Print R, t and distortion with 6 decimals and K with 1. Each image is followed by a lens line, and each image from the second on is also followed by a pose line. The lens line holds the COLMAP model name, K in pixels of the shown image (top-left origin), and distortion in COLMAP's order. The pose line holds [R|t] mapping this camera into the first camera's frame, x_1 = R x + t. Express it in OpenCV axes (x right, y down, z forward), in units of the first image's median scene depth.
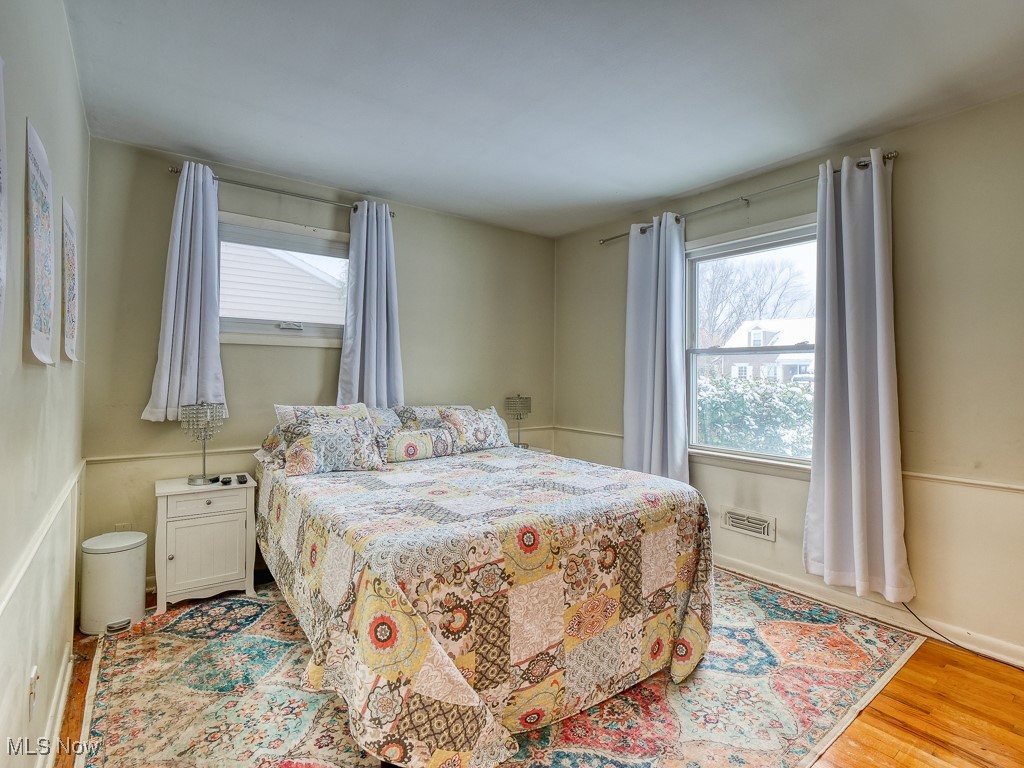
lens RADIAL K [[509.3, 0, 515.1], [0, 509.3, 369.9], [0, 0, 1]] dist [-0.015451, -0.000607]
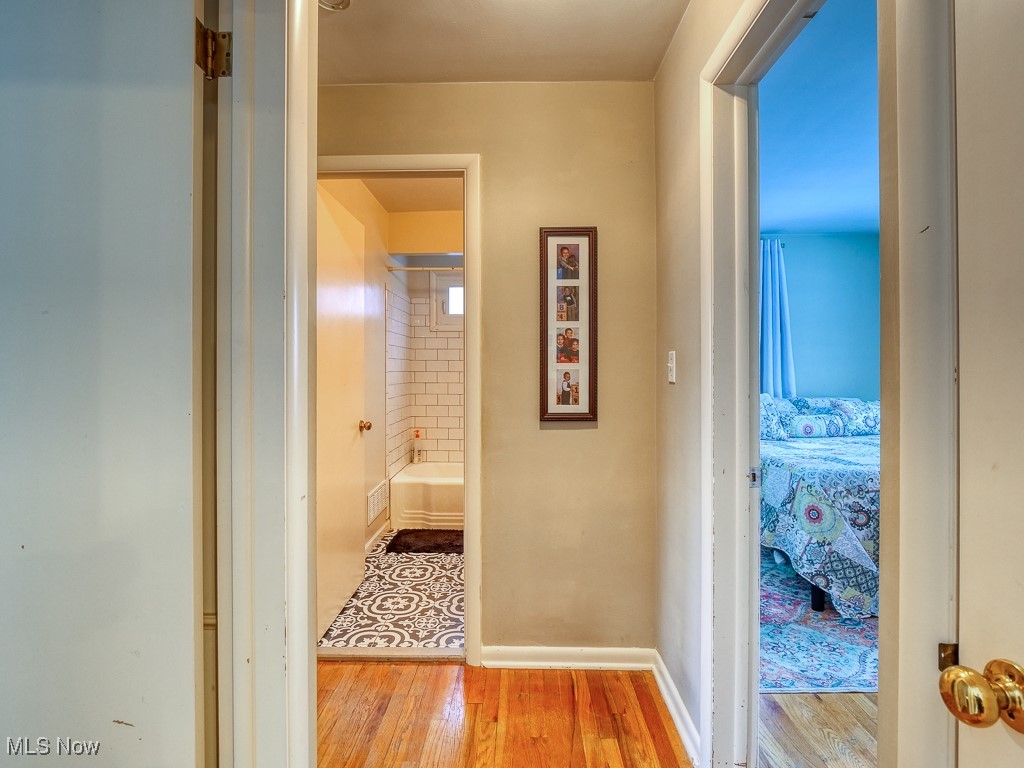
lens RADIAL K [[514.9, 0, 516.2], [0, 514.9, 368.5], [0, 0, 1]] dist [-0.013198, -0.000980]
pose [[0.789948, -0.014208, -0.613009, 0.030151], [0.016766, 0.999858, -0.001568, -0.023330], [0.612944, -0.009039, 0.790075, -1.051714]]
